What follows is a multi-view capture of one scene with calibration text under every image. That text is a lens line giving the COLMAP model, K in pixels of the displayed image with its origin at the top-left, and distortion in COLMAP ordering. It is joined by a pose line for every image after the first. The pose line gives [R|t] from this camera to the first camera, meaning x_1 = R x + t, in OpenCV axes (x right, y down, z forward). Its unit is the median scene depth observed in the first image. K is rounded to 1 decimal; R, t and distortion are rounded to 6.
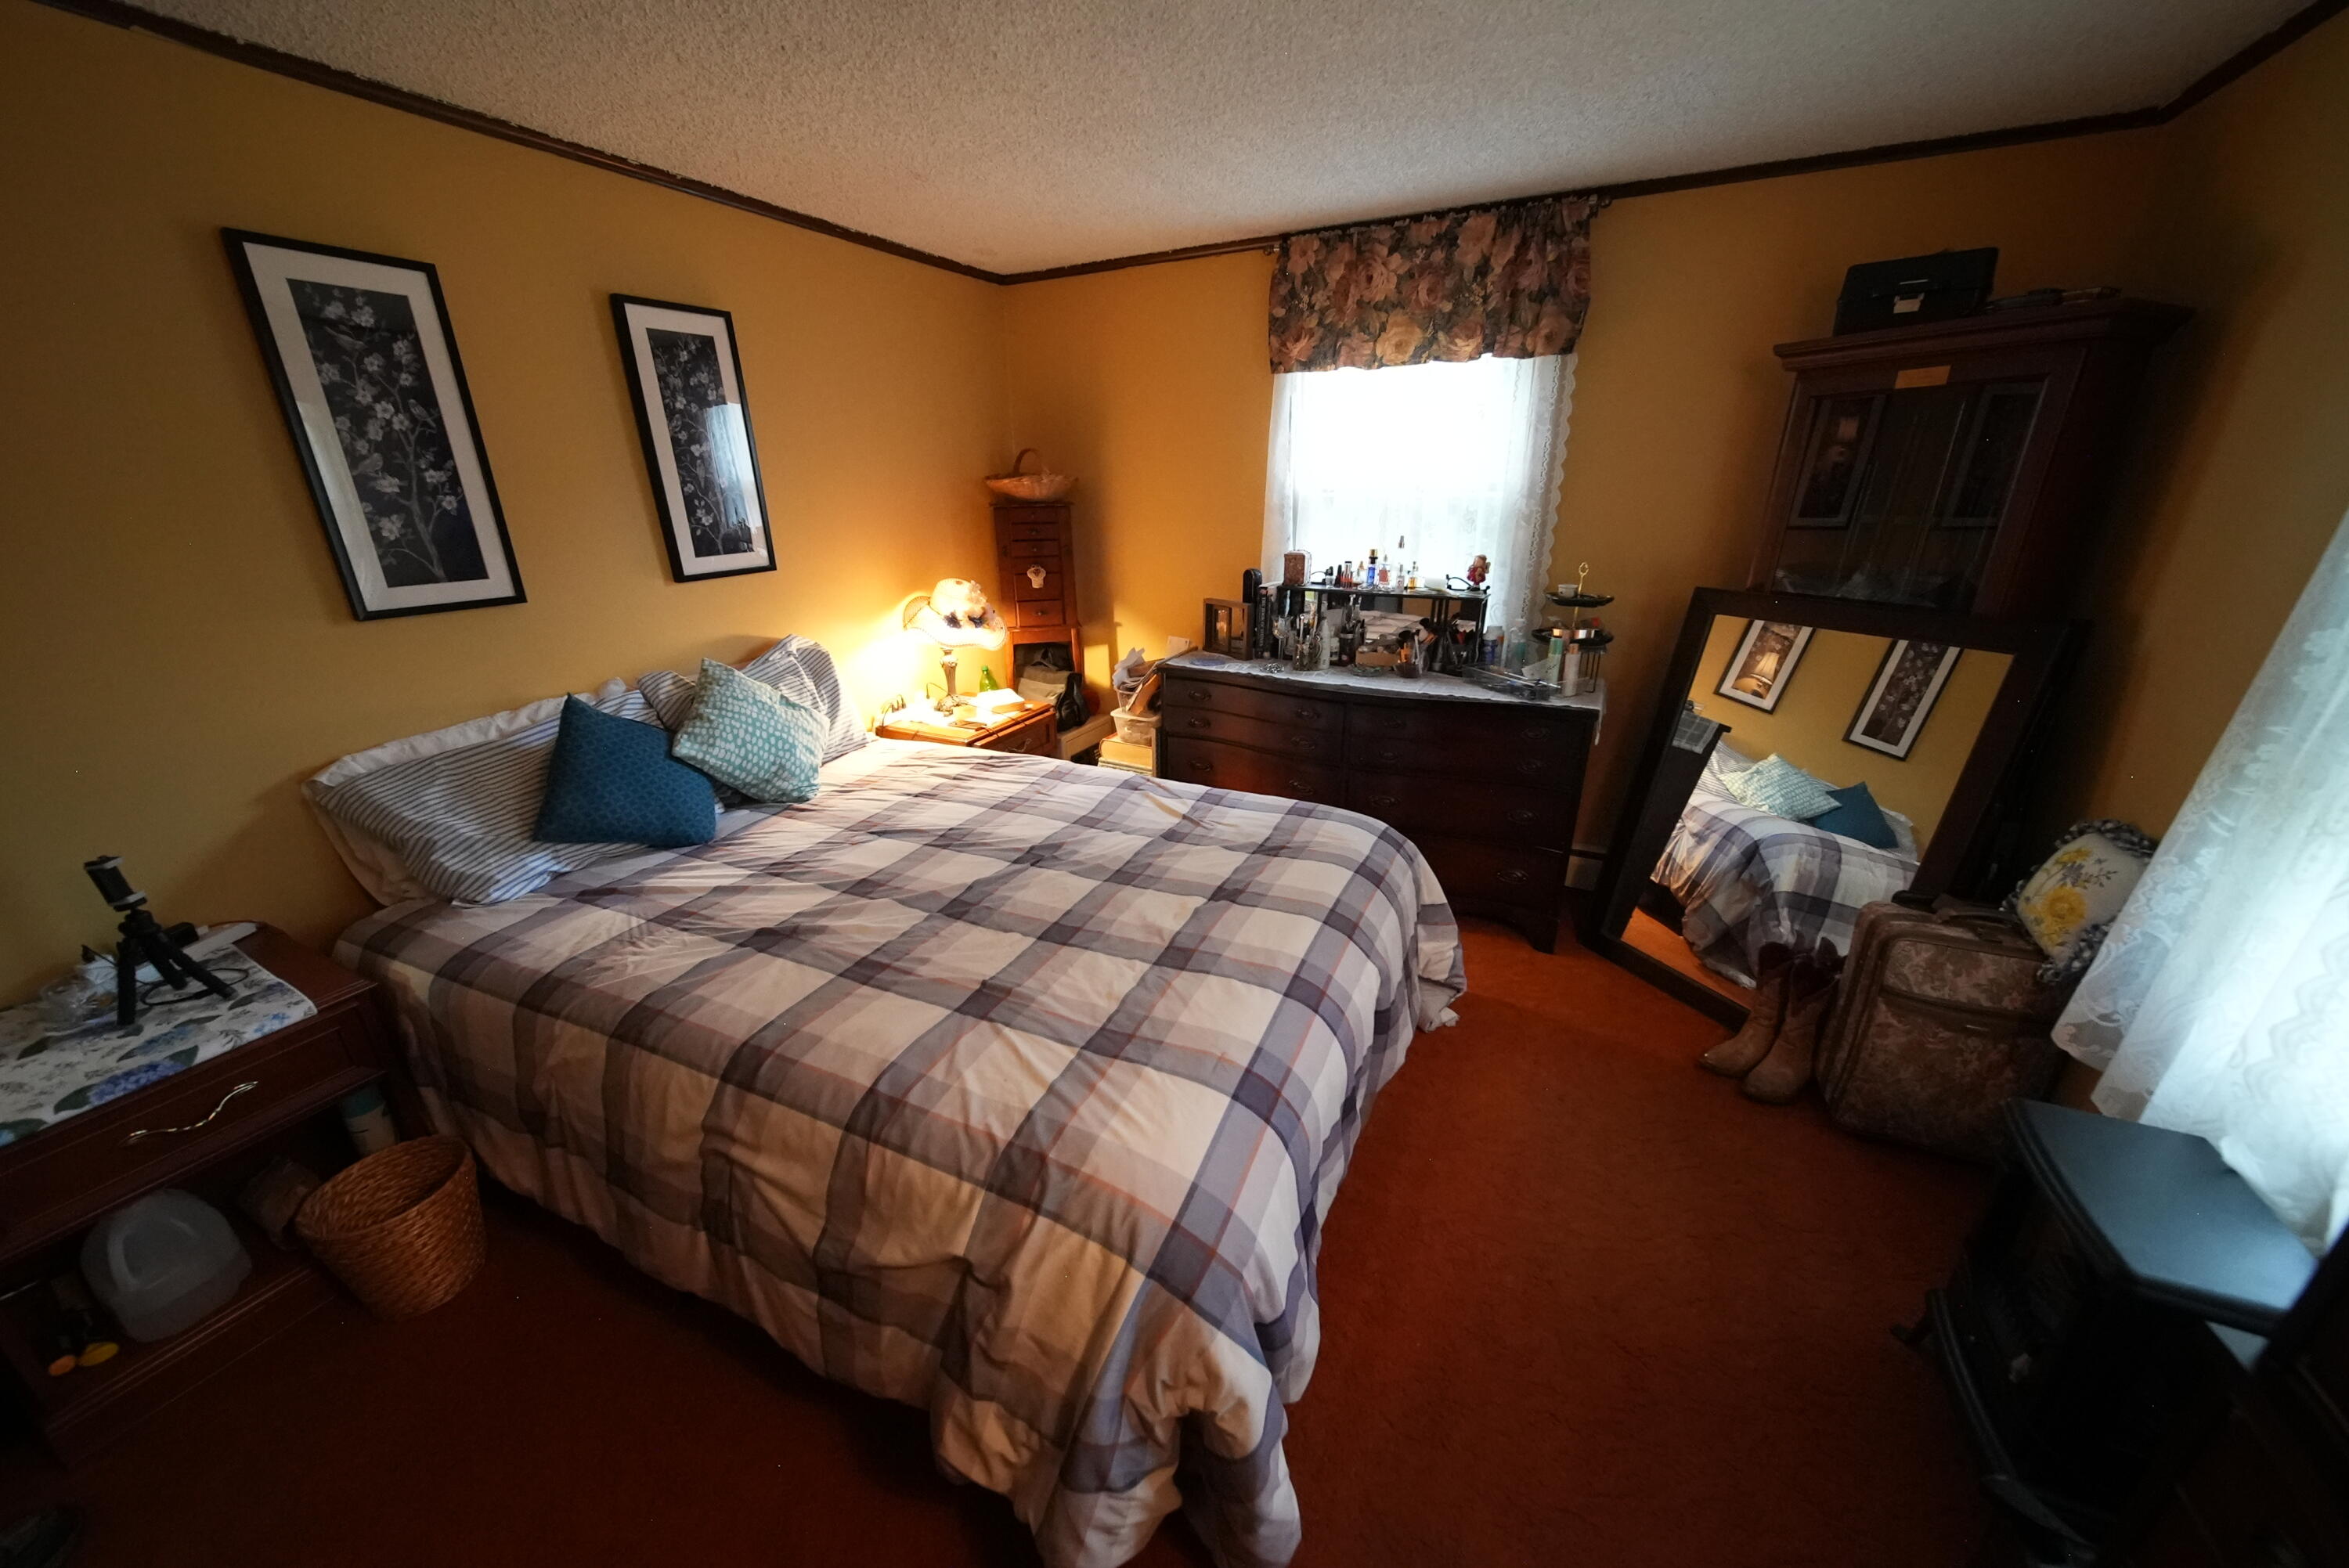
lens RADIAL K [[822.1, 0, 1170.6], [0, 822.1, 785.7], [0, 0, 1]] dist [0.000921, -0.001403]
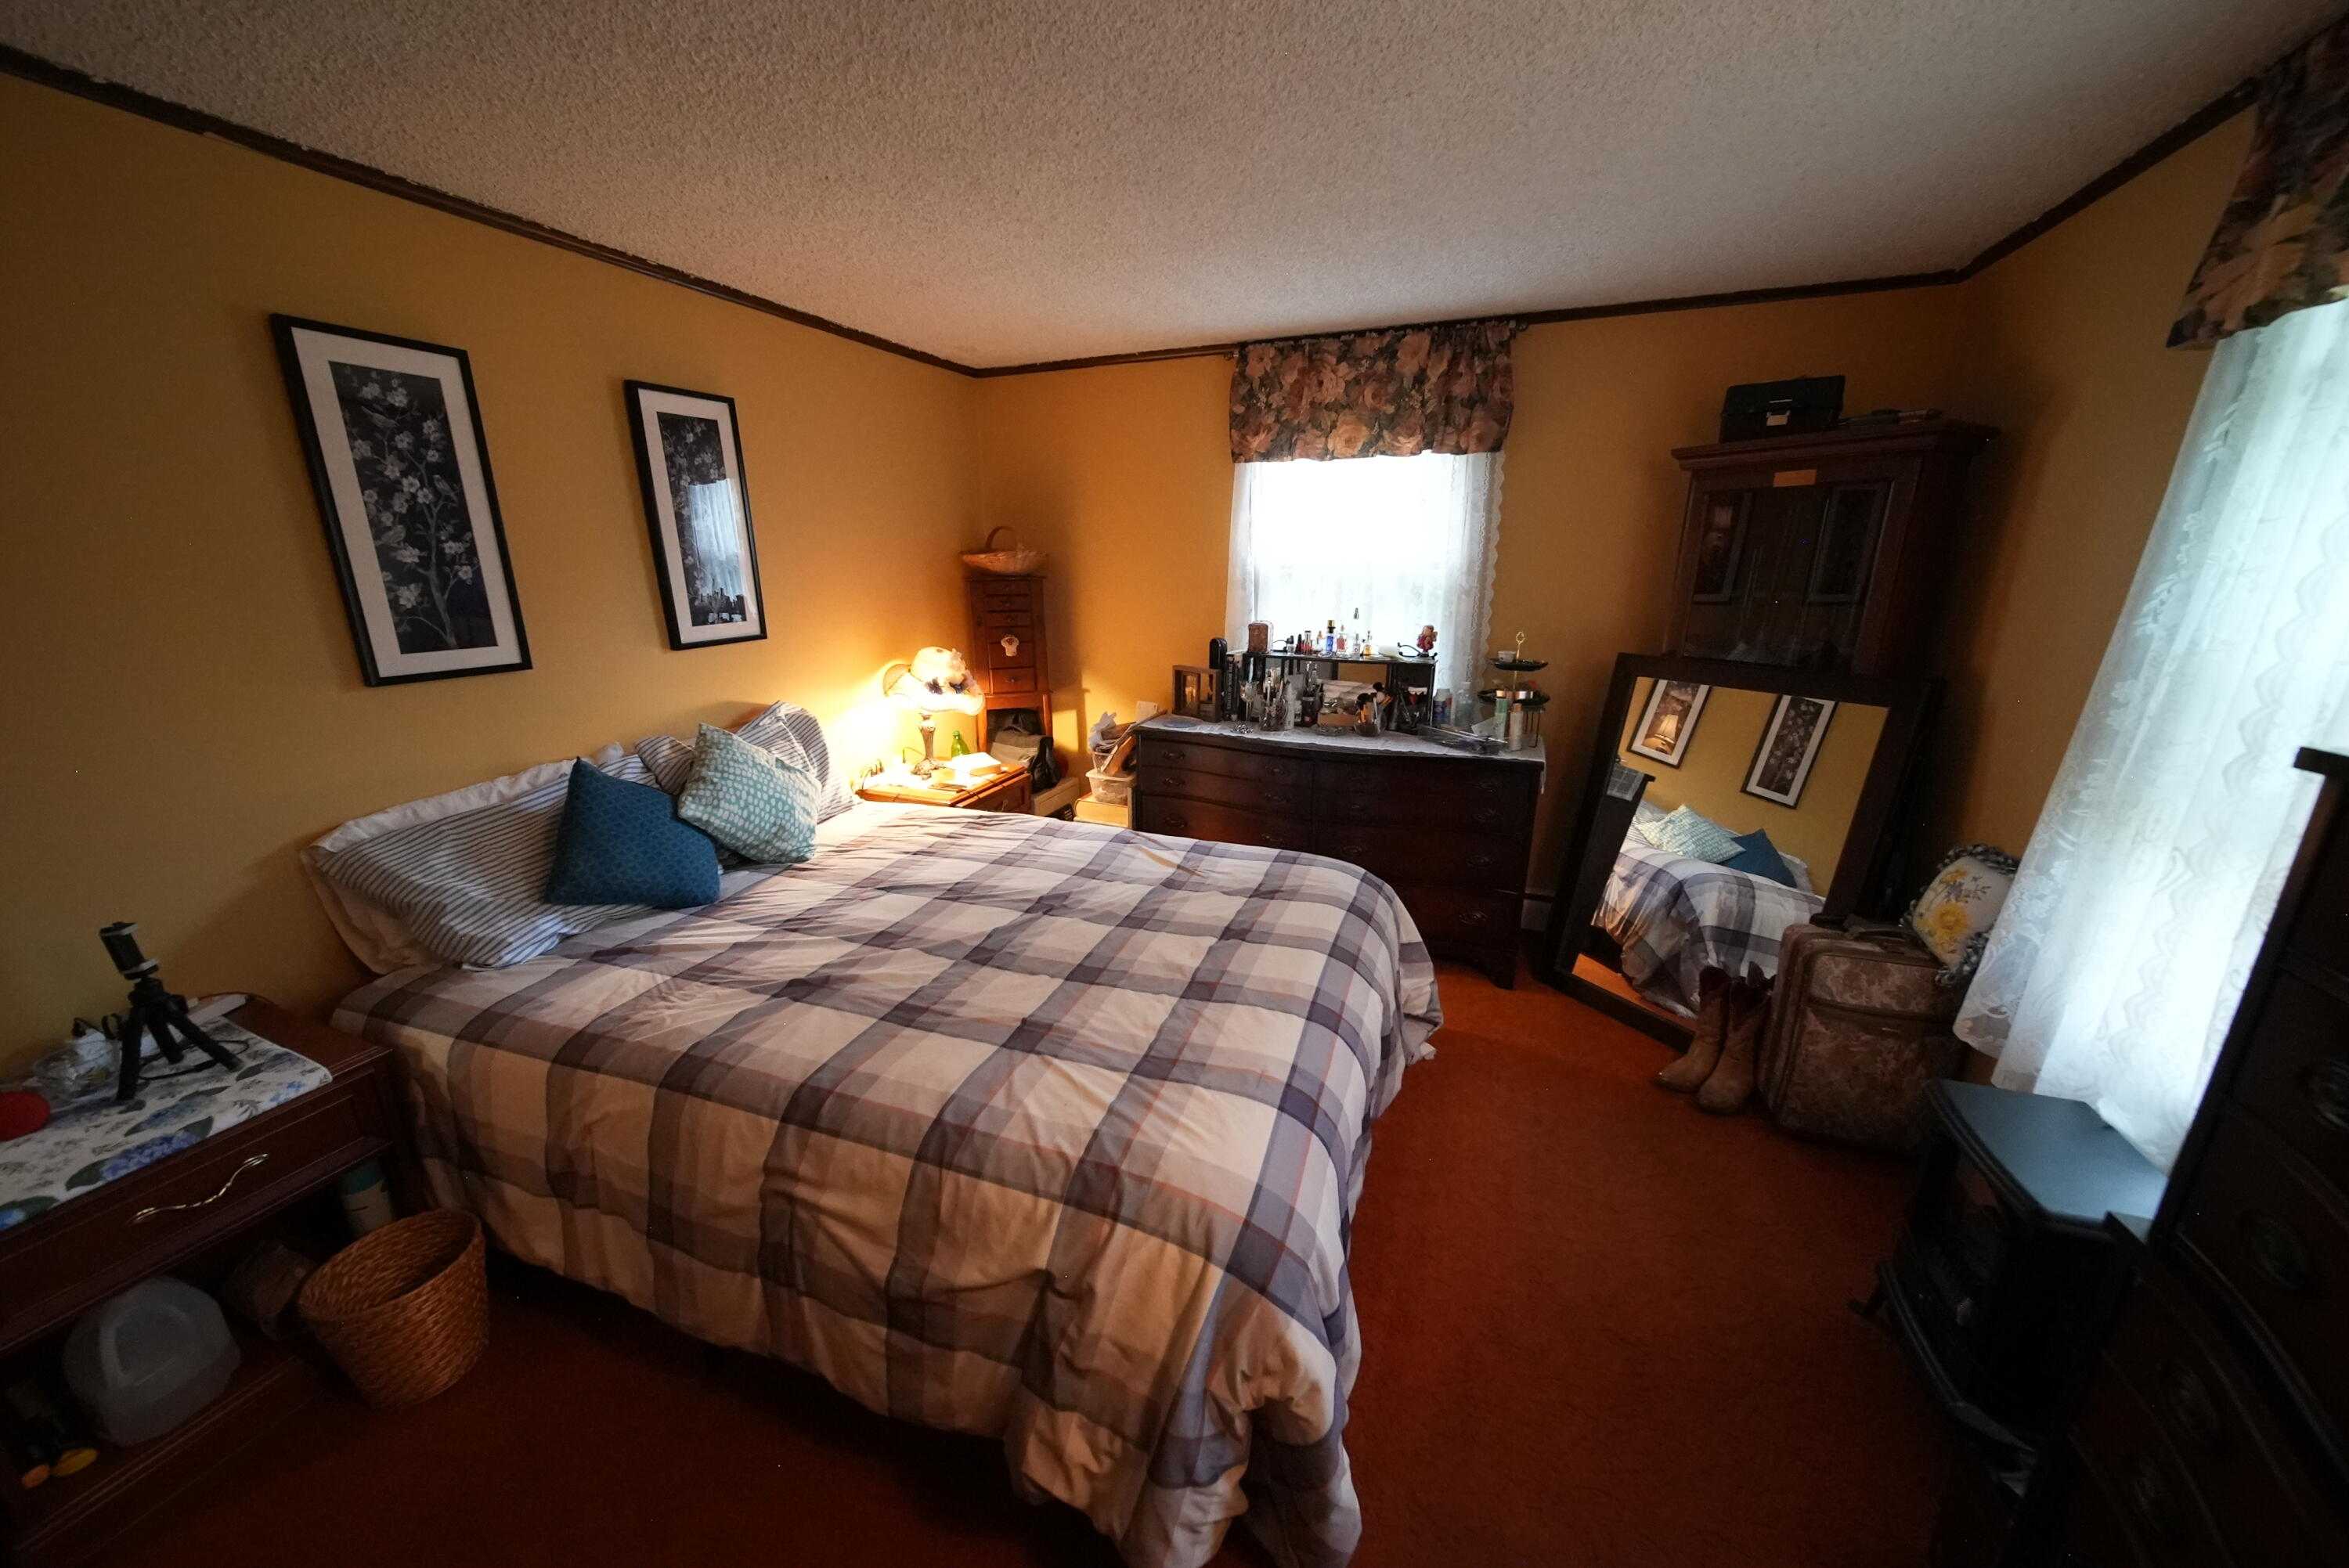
lens RADIAL K [[822.1, 0, 1169.1], [0, 822.1, 785.6], [0, 0, 1]] dist [0.000921, -0.001403]
pose [[0.996035, -0.016004, 0.087508, -0.105240], [0.023279, 0.996298, -0.082760, 0.025693], [-0.085859, 0.084469, 0.992720, -0.071101]]
